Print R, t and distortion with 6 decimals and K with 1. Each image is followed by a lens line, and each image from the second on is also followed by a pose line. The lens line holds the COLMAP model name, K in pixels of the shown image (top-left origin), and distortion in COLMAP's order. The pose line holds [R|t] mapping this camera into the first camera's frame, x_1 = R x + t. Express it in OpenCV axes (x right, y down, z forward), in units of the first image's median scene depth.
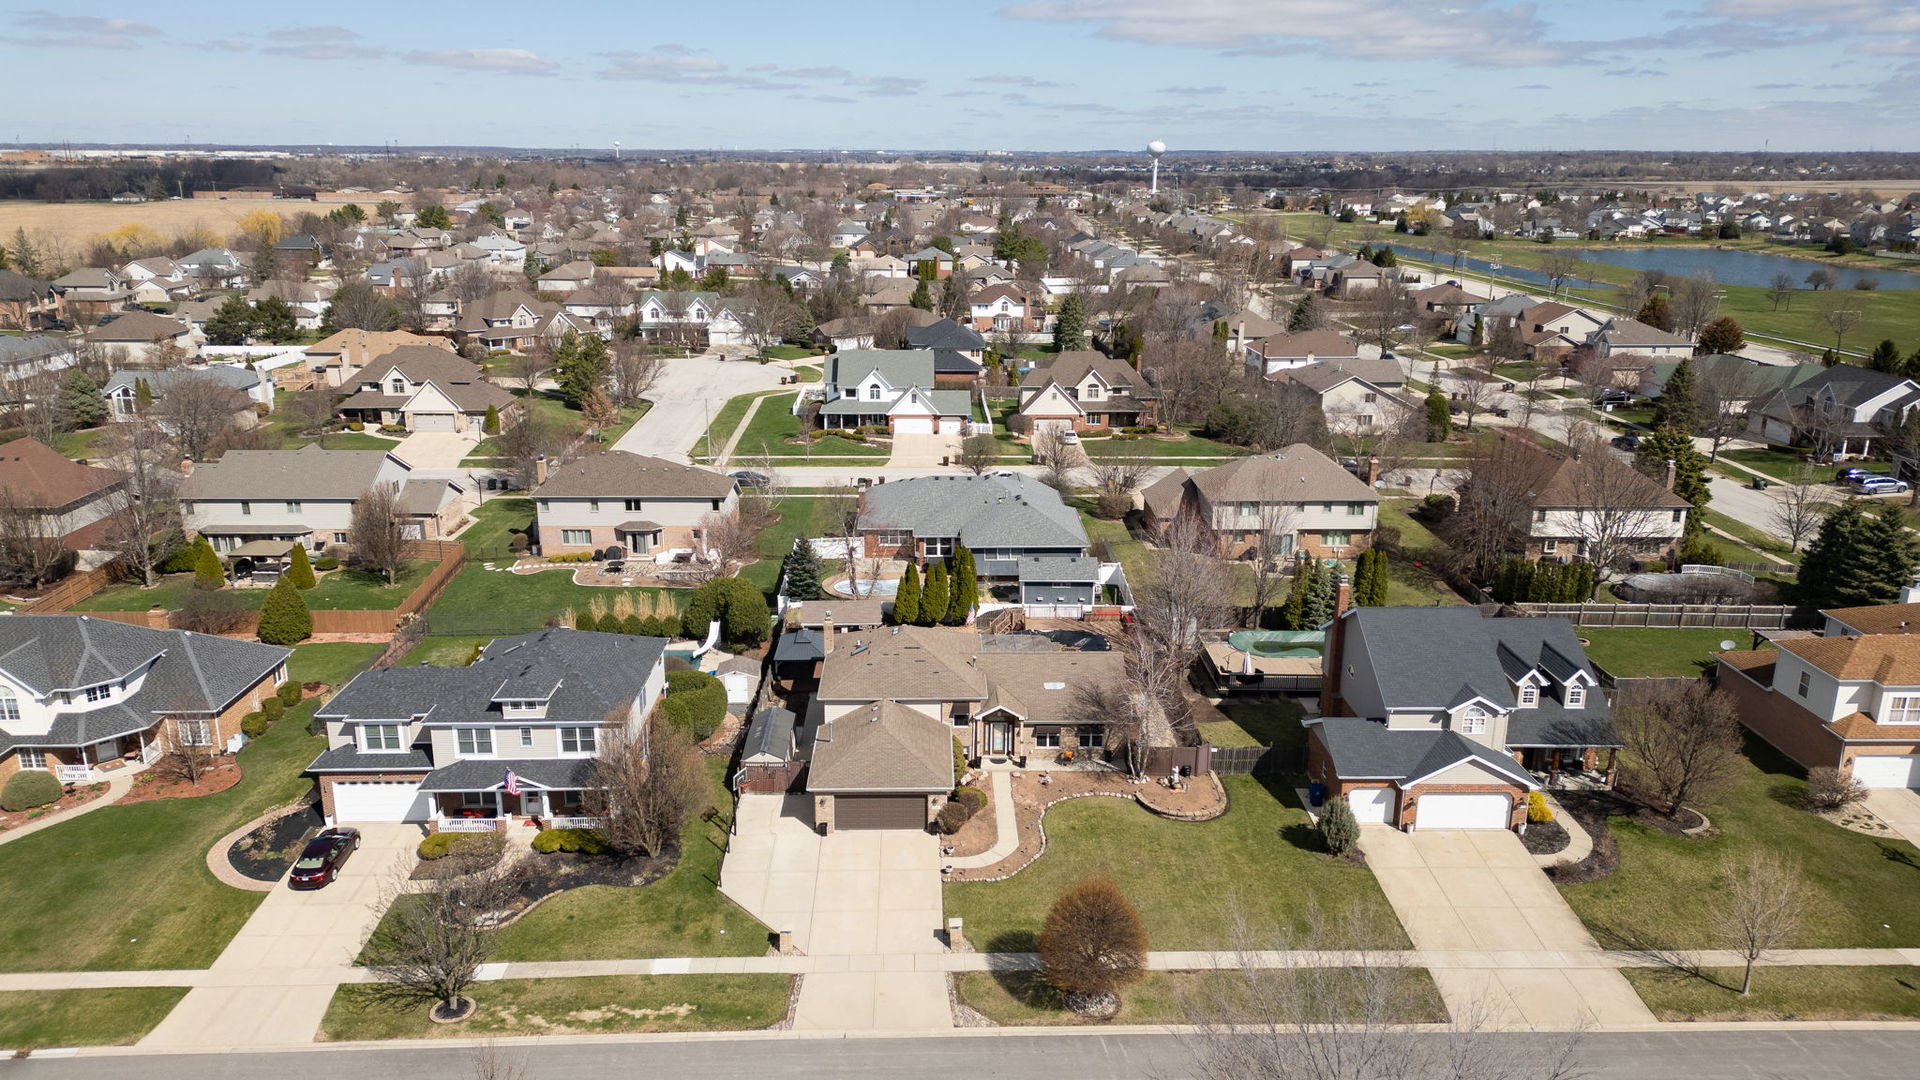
lens RADIAL K [[1317.6, 0, 960.0], [0, 1317.6, 540.0], [0, 0, 1]] dist [0.096409, -0.100529]
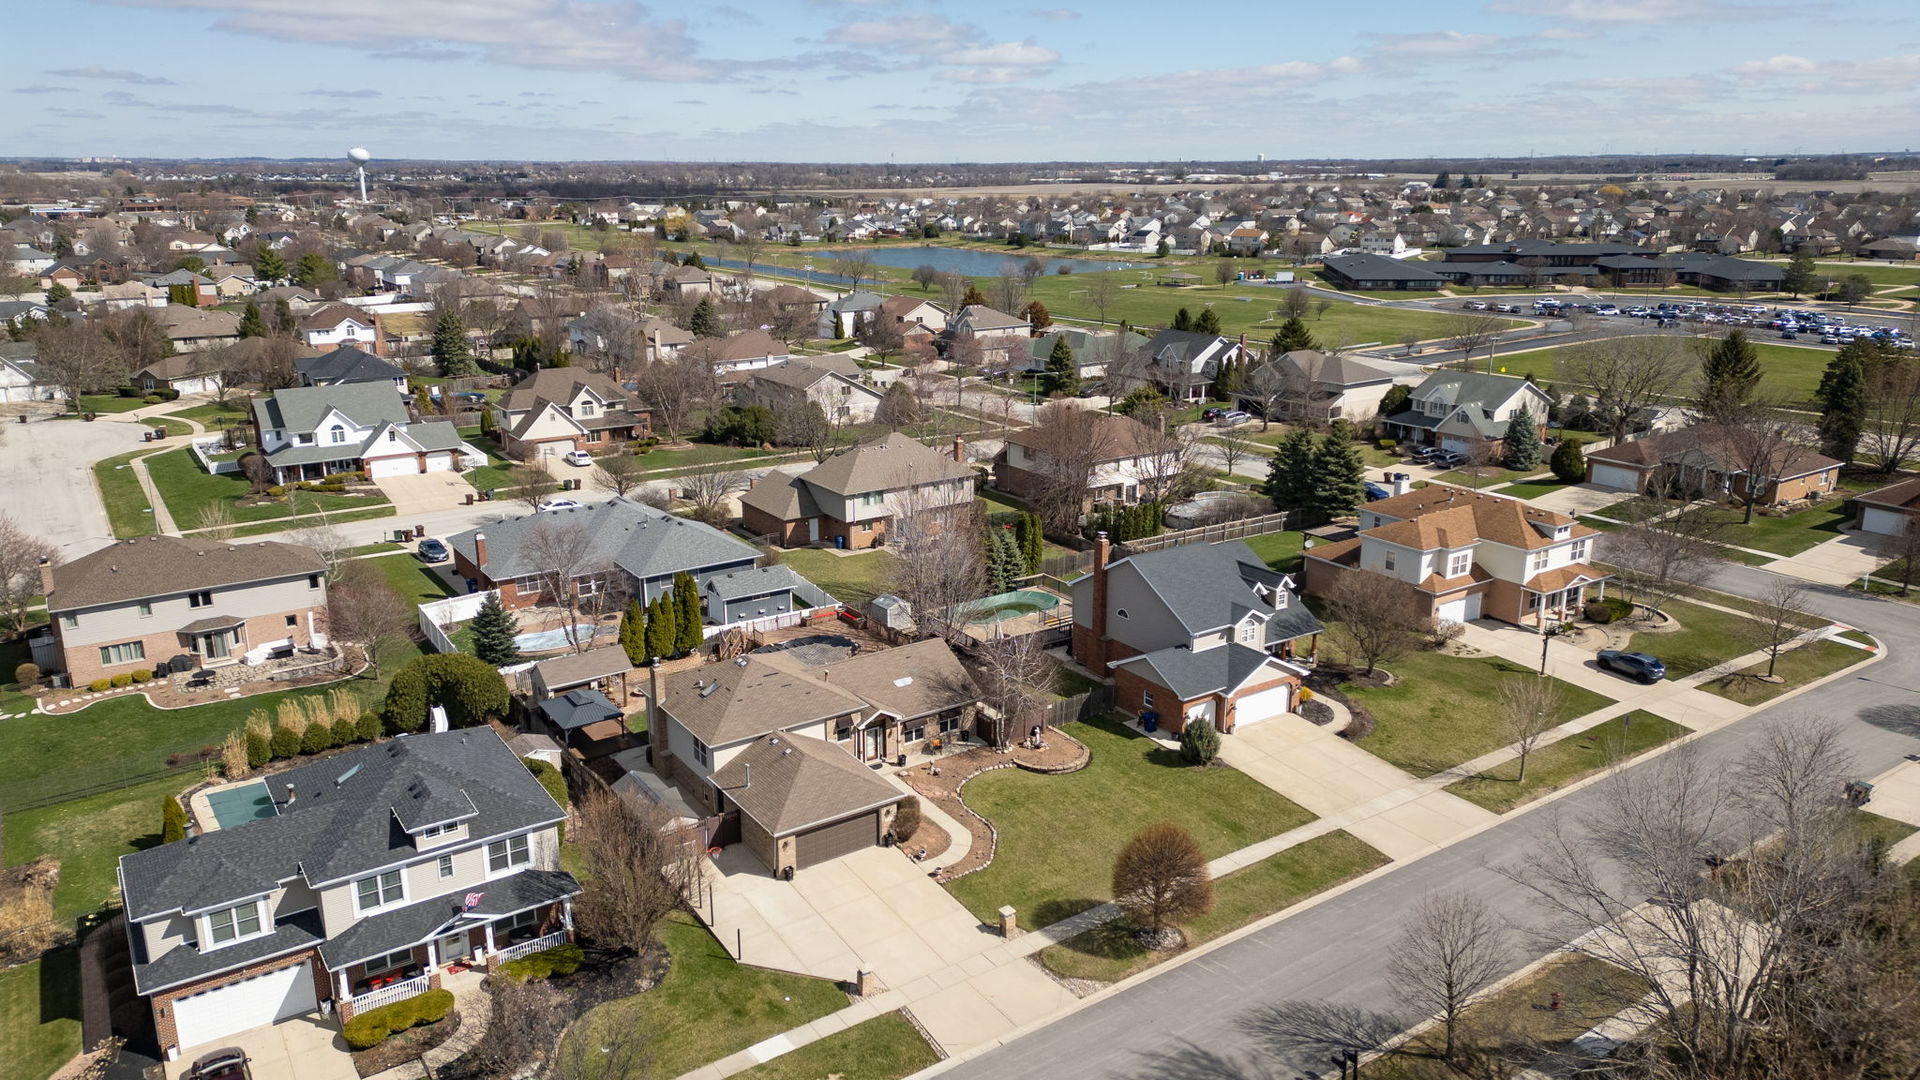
lens RADIAL K [[1317.6, 0, 960.0], [0, 1317.6, 540.0], [0, 0, 1]] dist [0.096409, -0.100529]
pose [[0.840680, -0.154749, 0.518950, -0.319484], [0.157912, 0.986706, 0.038419, -0.023410], [-0.517996, 0.049650, 0.853941, 0.082011]]
